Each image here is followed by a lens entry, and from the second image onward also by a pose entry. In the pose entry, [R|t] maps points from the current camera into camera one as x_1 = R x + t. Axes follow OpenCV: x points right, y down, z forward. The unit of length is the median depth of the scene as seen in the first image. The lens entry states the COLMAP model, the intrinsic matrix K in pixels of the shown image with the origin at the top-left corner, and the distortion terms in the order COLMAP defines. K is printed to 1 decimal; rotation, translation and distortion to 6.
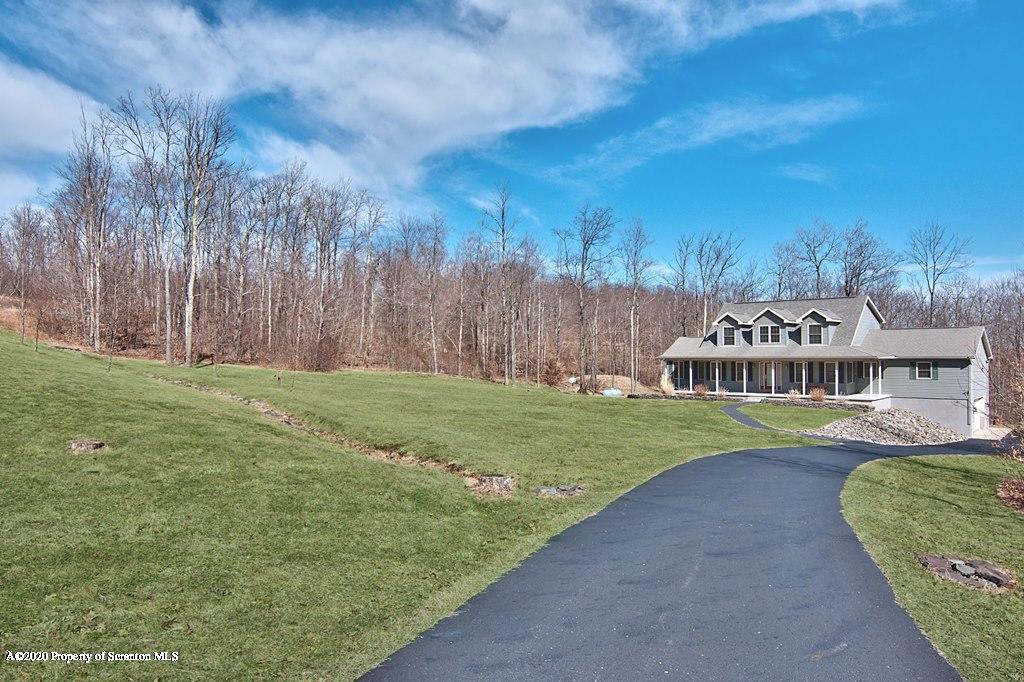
lens RADIAL K [[732.0, 0, 512.0], [0, 732.0, 341.0], [0, 0, 1]] dist [-0.007293, -0.003483]
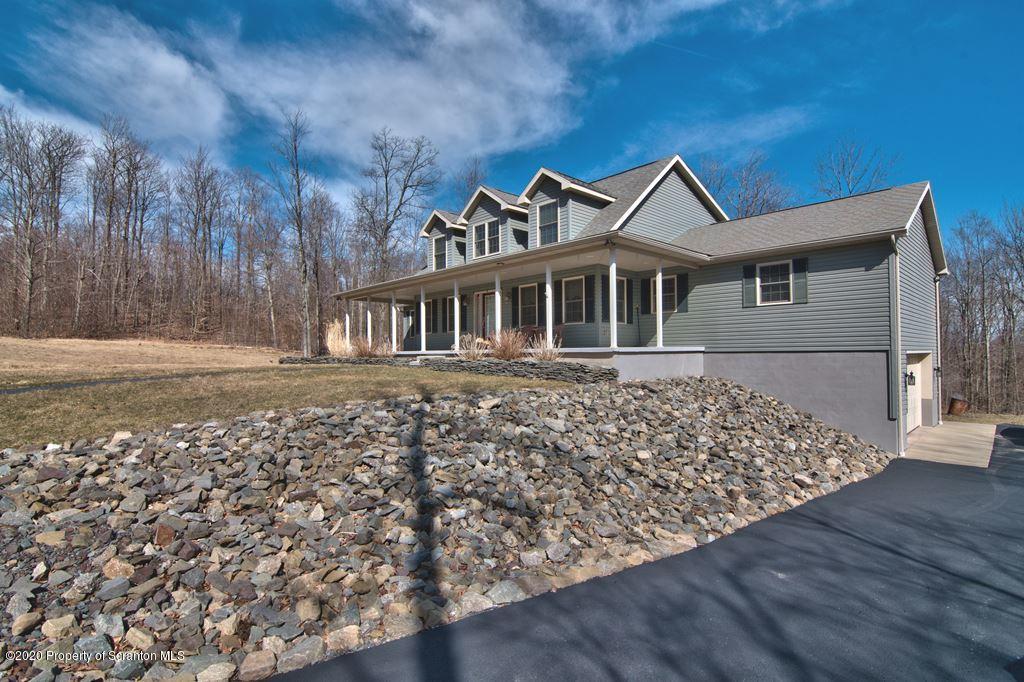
lens RADIAL K [[501.3, 0, 512.0], [0, 501.3, 341.0], [0, 0, 1]] dist [-0.022760, -0.000534]
pose [[0.991131, -0.002684, -0.132859, 0.416102], [-0.000006, 0.999795, -0.020243, 0.071090], [0.132886, 0.020064, 0.990928, 0.643903]]
